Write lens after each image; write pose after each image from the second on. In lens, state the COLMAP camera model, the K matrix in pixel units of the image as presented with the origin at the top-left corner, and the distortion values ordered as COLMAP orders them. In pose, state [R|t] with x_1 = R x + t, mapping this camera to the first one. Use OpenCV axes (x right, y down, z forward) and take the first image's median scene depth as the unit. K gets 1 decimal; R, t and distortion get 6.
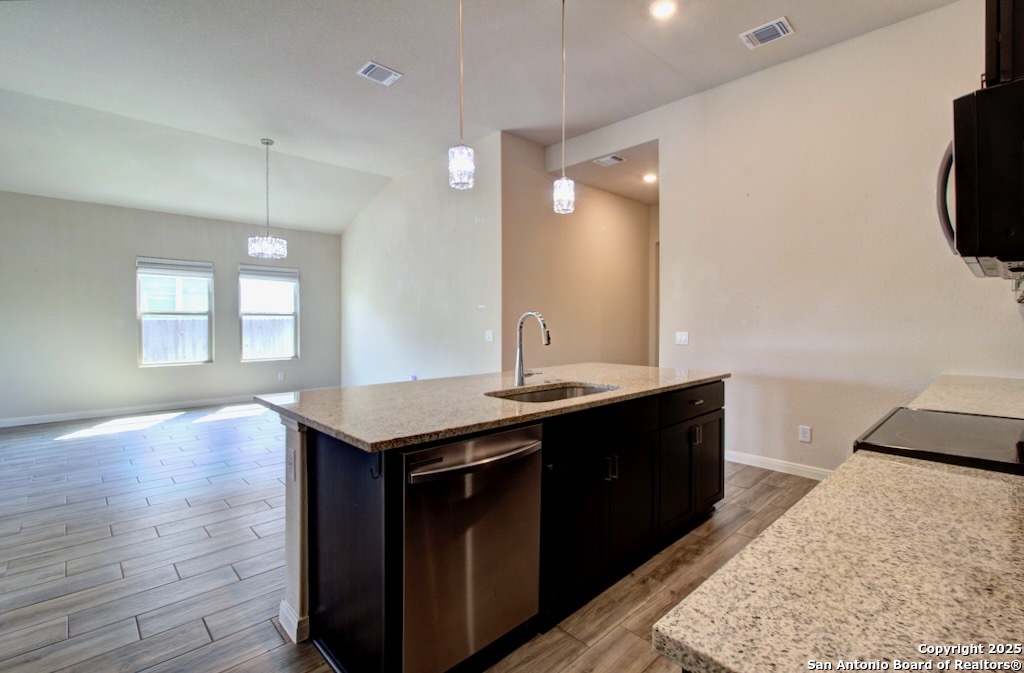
lens RADIAL K [[466.8, 0, 512.0], [0, 466.8, 324.7], [0, 0, 1]] dist [-0.004737, 0.000187]
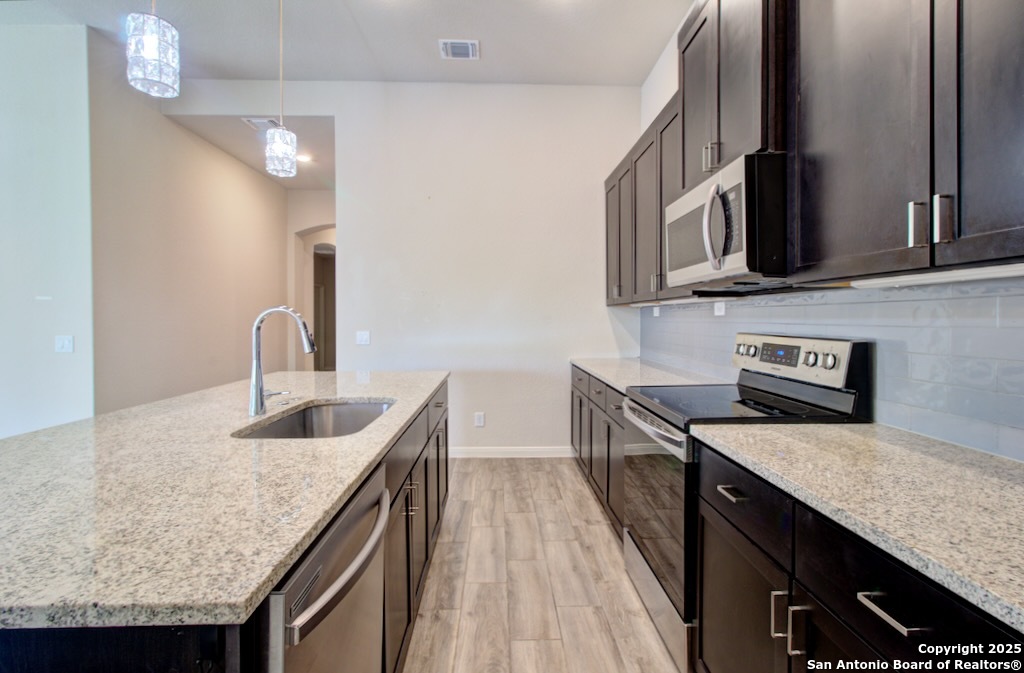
lens RADIAL K [[466.8, 0, 512.0], [0, 466.8, 324.7], [0, 0, 1]] dist [-0.004737, 0.000187]
pose [[0.669067, -0.009040, 0.743147, -0.218927], [0.007276, 0.999958, 0.005613, -0.001073], [-0.743166, 0.001652, 0.669105, 0.253875]]
